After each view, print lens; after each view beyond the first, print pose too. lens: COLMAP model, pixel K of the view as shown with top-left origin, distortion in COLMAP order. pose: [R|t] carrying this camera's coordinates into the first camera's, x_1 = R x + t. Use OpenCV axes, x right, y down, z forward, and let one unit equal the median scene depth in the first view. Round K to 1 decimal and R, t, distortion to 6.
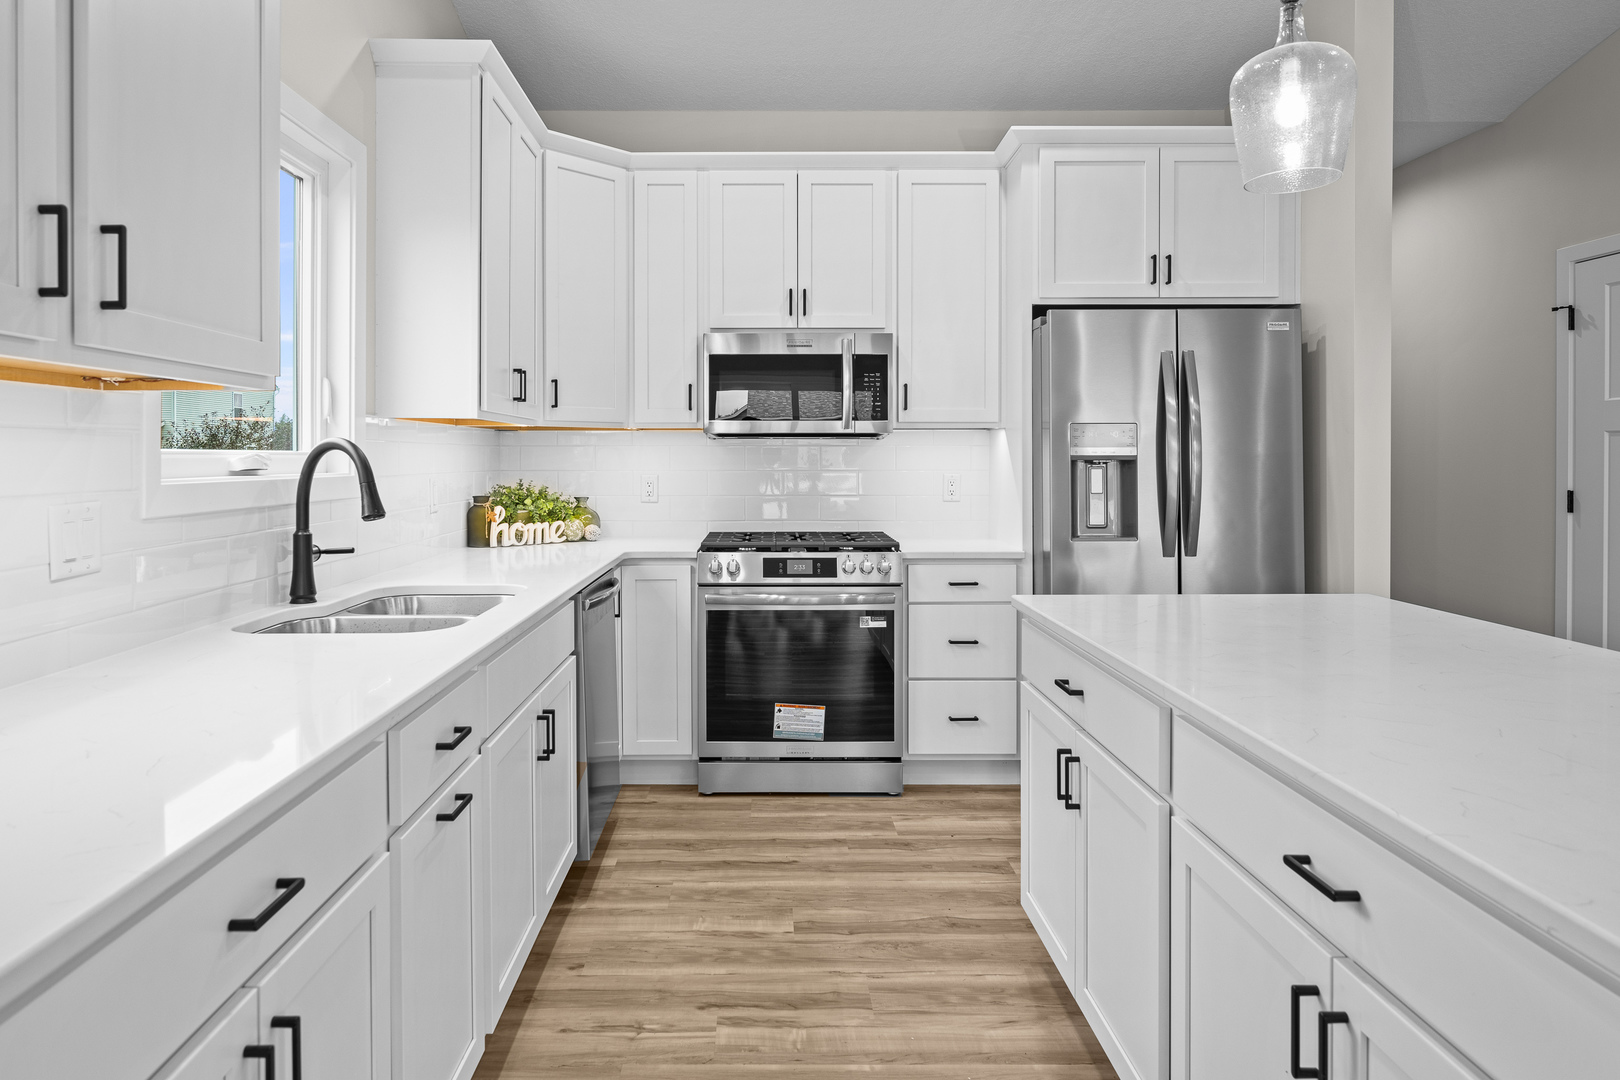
lens RADIAL K [[971.5, 0, 759.4], [0, 971.5, 463.5], [0, 0, 1]] dist [0.005555, -0.000048]
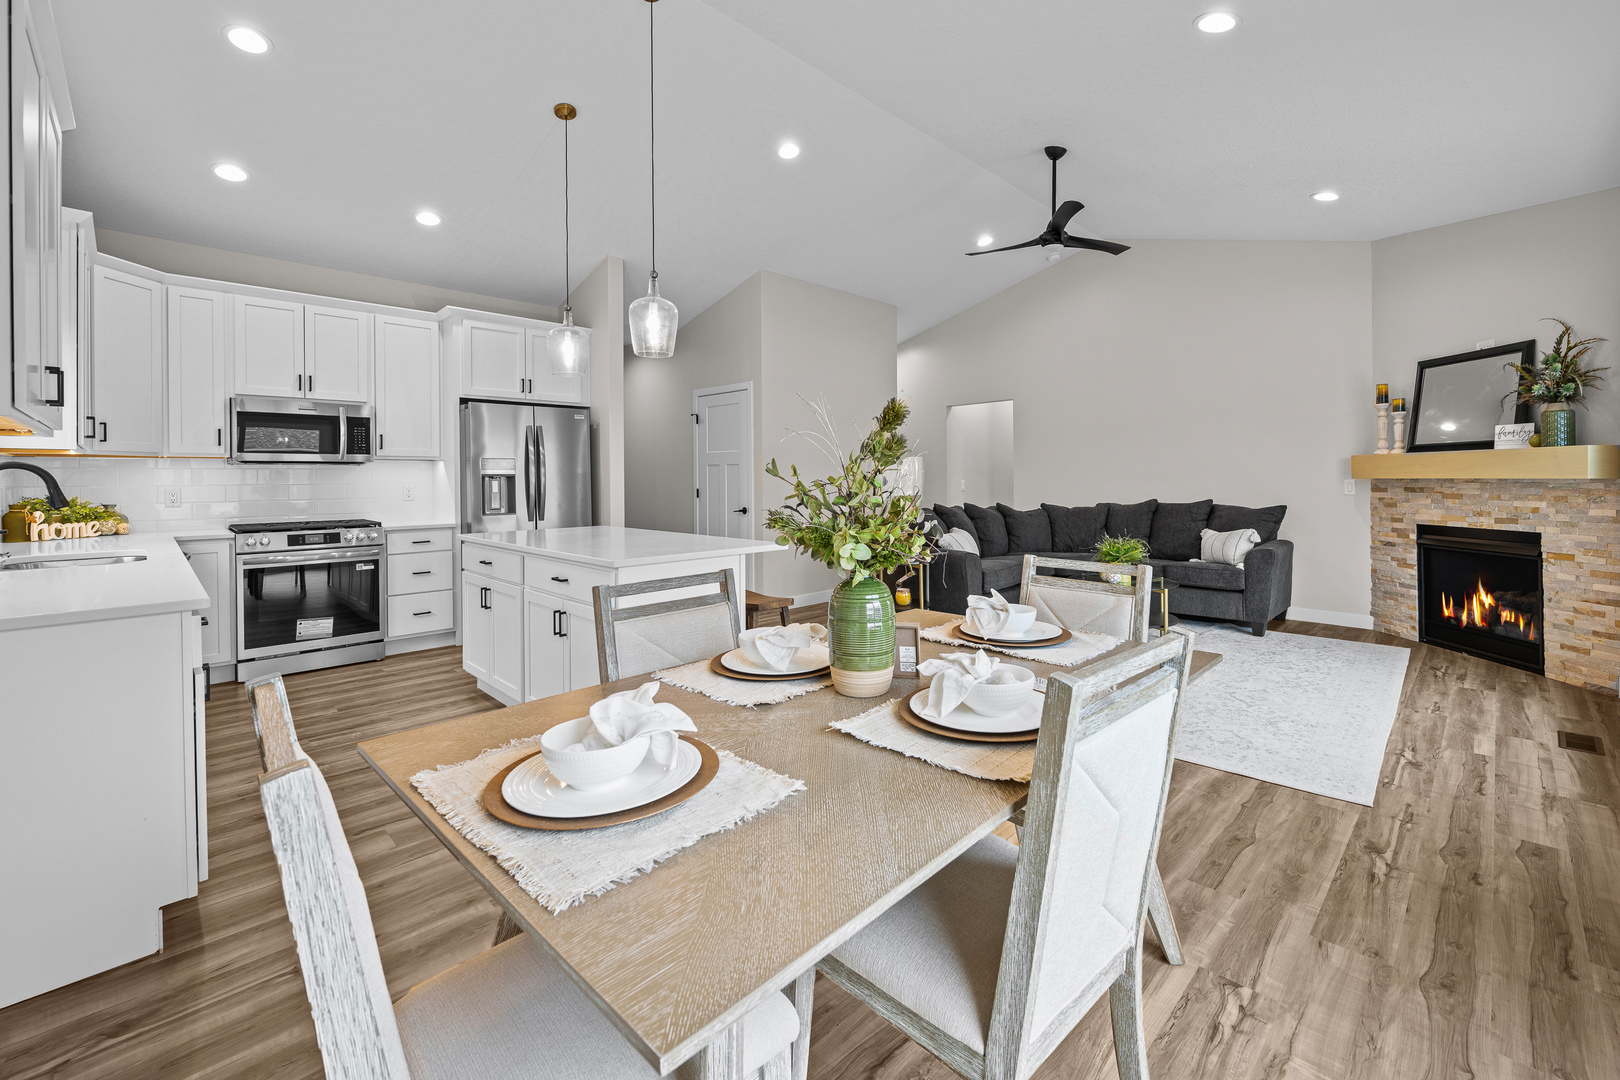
lens RADIAL K [[682.2, 0, 850.8], [0, 682.2, 478.8], [0, 0, 1]] dist [-0.008956, 0.000089]
pose [[0.681112, -0.005190, 0.732161, -0.190232], [0.012043, 0.999919, -0.004115, 0.016334], [-0.732080, 0.011620, 0.681119, -0.519305]]
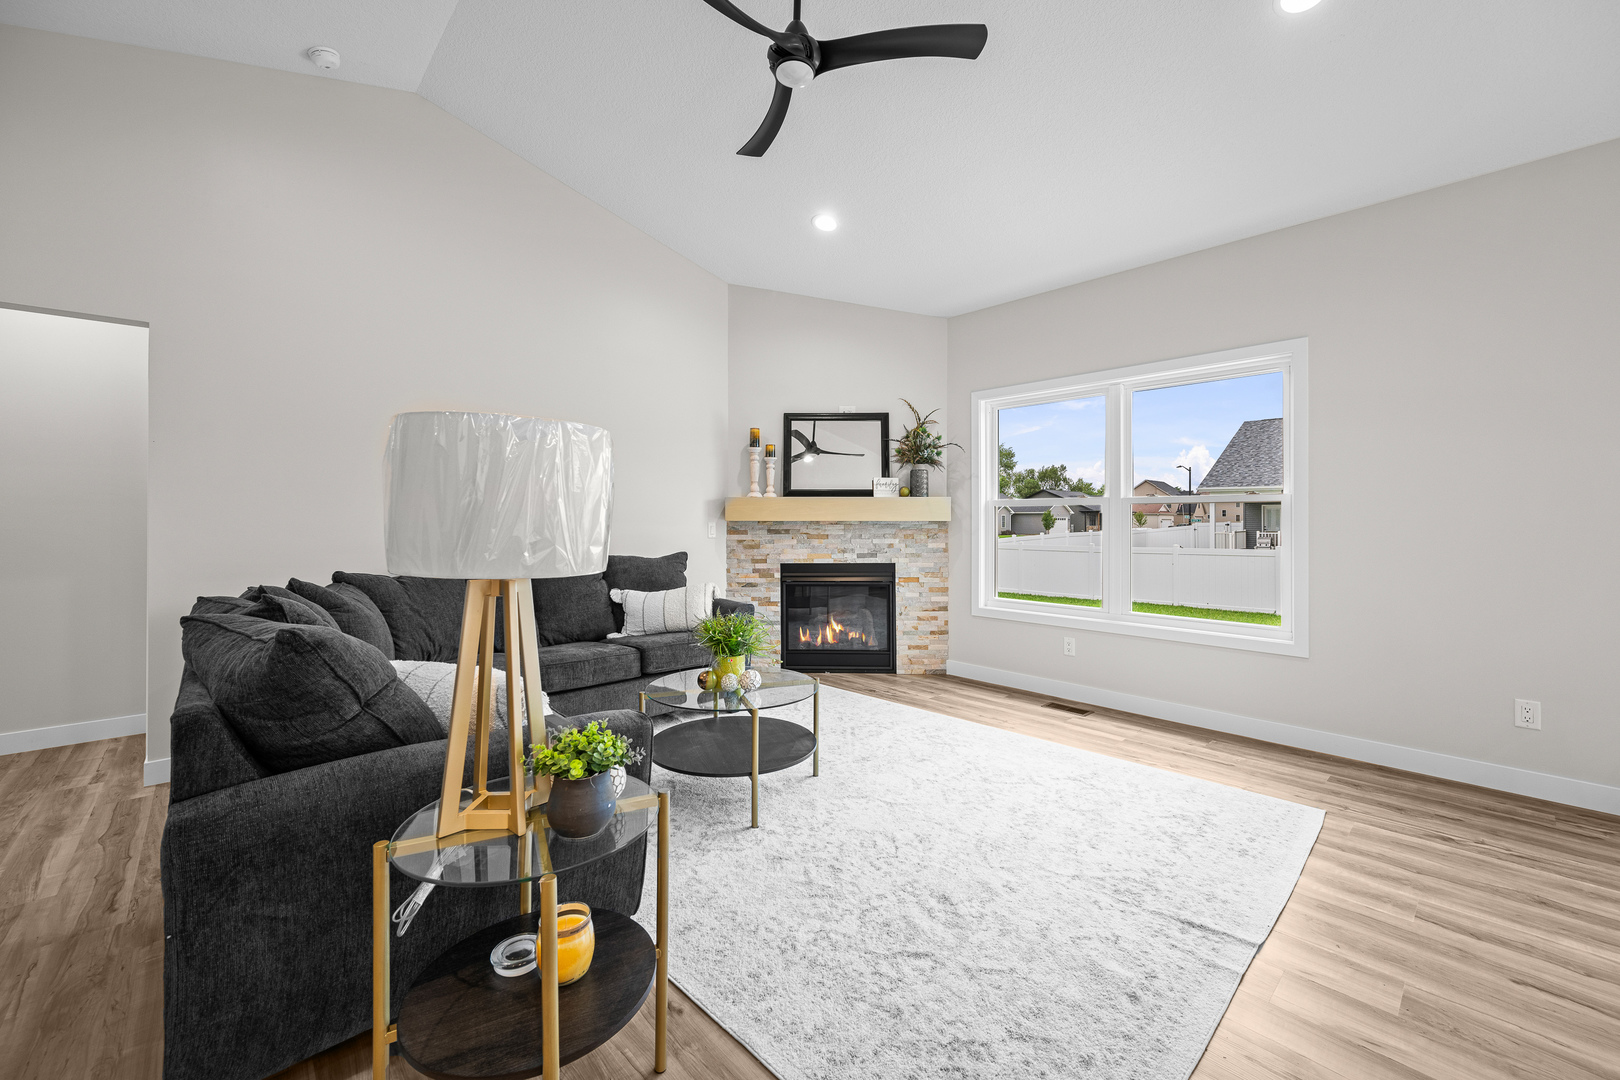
lens RADIAL K [[640.5, 0, 808.2], [0, 640.5, 517.3], [0, 0, 1]] dist [0.000166, 0.000189]
pose [[-0.684847, 0.002233, 0.728683, 0.544840], [0.004830, 0.999987, 0.001475, 0.013755], [-0.728671, 0.004530, -0.684849, 0.498042]]
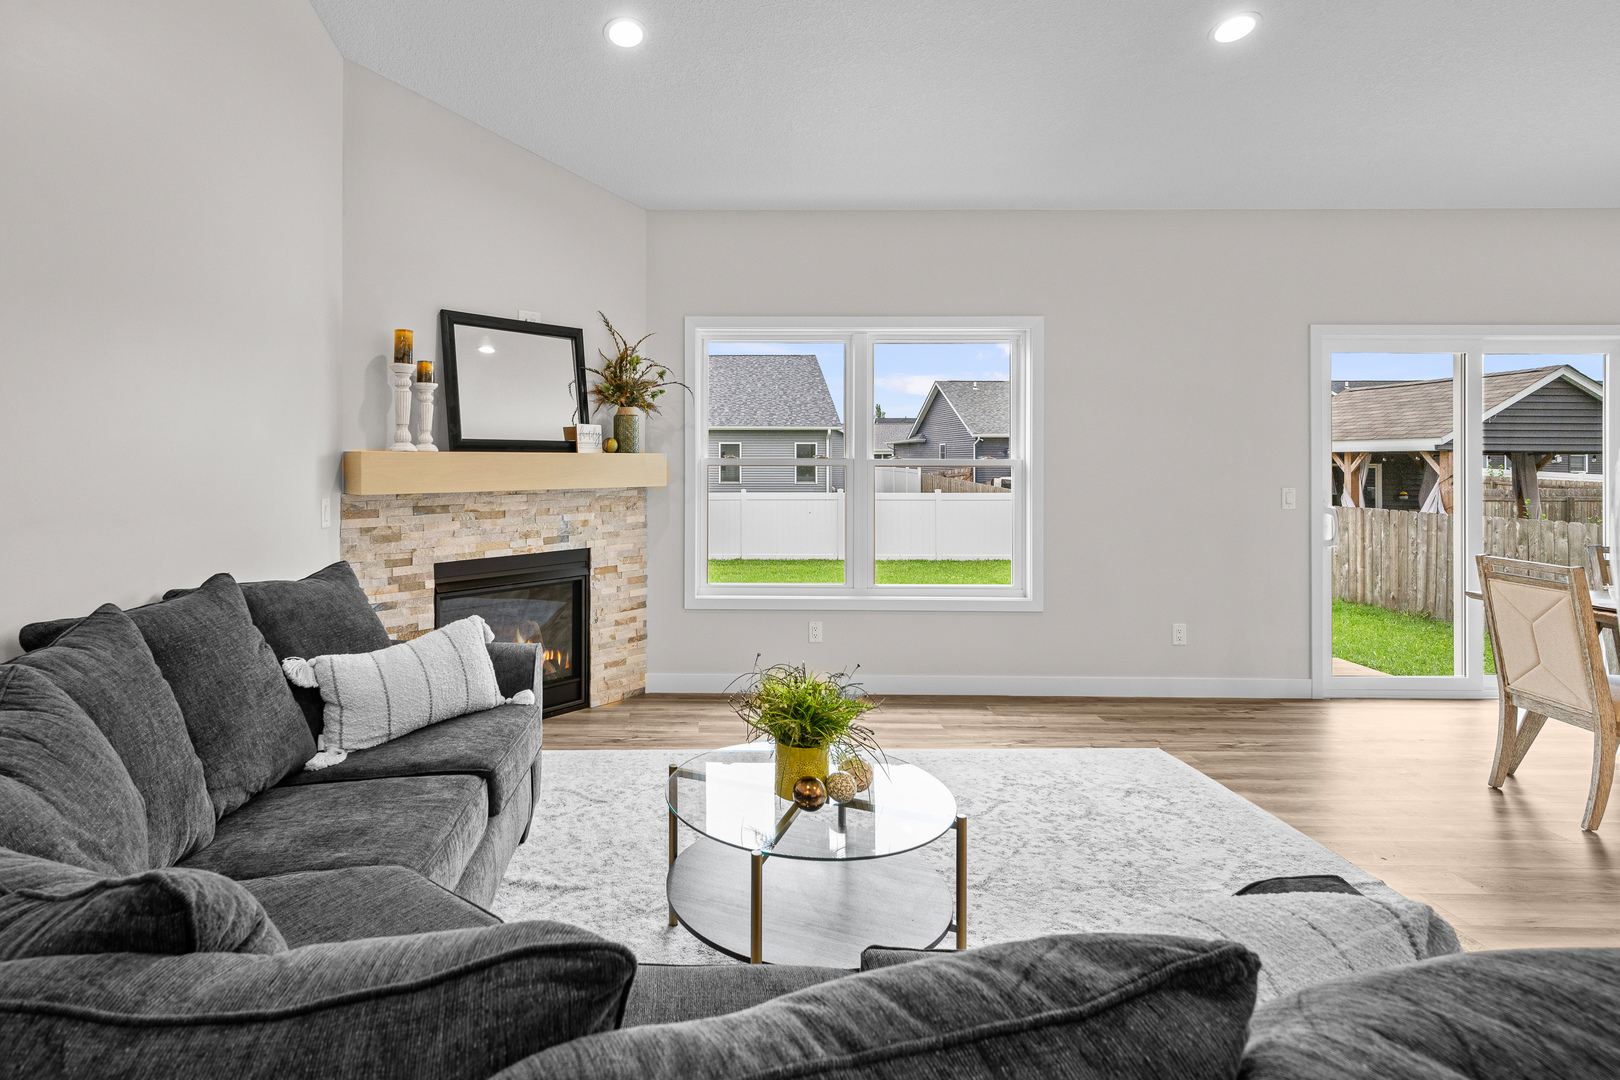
lens RADIAL K [[815.1, 0, 682.8], [0, 815.1, 454.9], [0, 0, 1]] dist [0.001051, -0.000154]
pose [[-0.999853, -0.001954, 0.017007, 1.271962], [-0.001890, 0.999991, 0.003767, -0.028104], [-0.017014, 0.003735, -0.999848, 0.628620]]
